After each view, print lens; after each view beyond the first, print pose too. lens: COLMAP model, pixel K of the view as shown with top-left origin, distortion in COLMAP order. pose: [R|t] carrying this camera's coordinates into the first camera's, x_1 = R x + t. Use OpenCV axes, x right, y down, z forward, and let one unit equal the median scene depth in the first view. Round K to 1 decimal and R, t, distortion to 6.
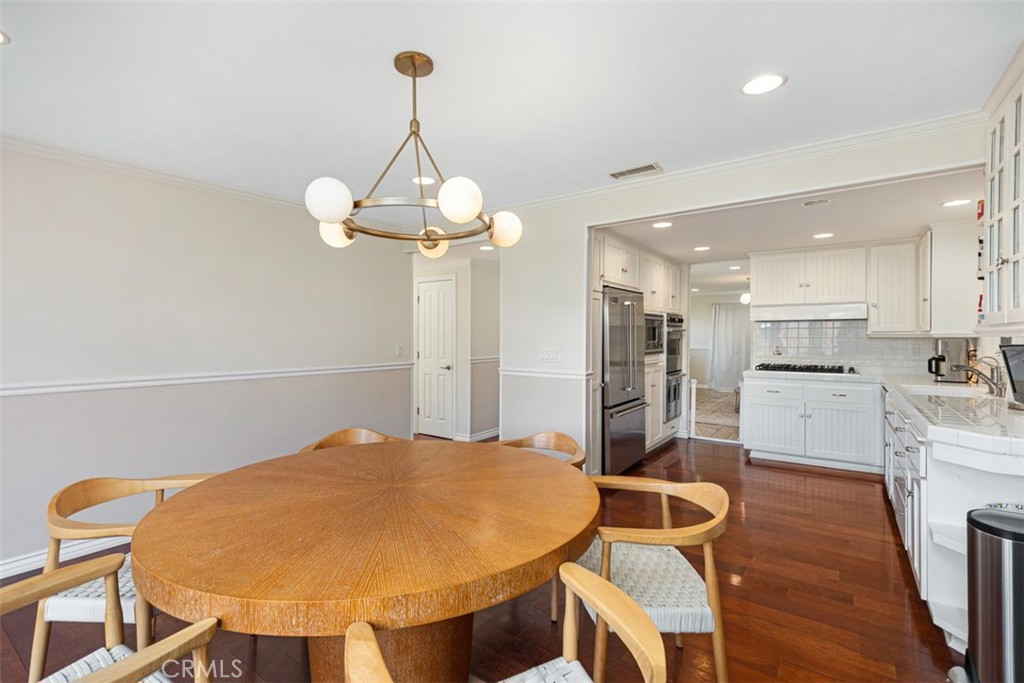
lens RADIAL K [[464.6, 0, 511.7], [0, 464.6, 342.5], [0, 0, 1]] dist [0.013134, 0.000012]
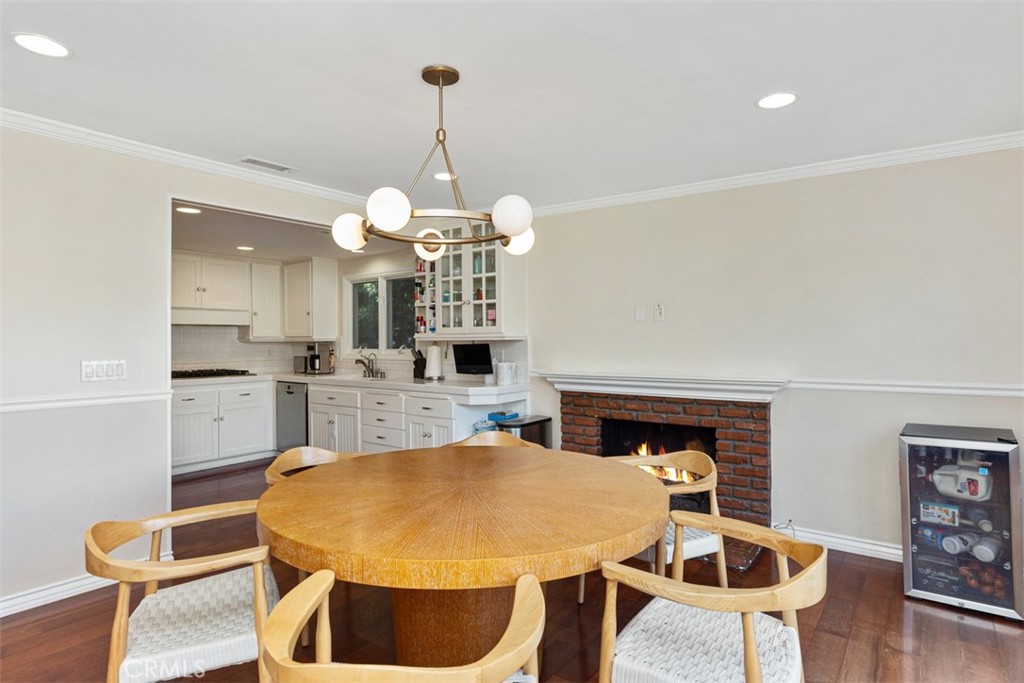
lens RADIAL K [[549.0, 0, 512.1], [0, 549.0, 337.9], [0, 0, 1]] dist [0.000276, 0.000037]
pose [[0.048148, 0.001502, 0.998839, -0.613909], [0.018198, 0.999832, -0.002381, -0.006167], [-0.998674, 0.018291, 0.048112, 0.346899]]
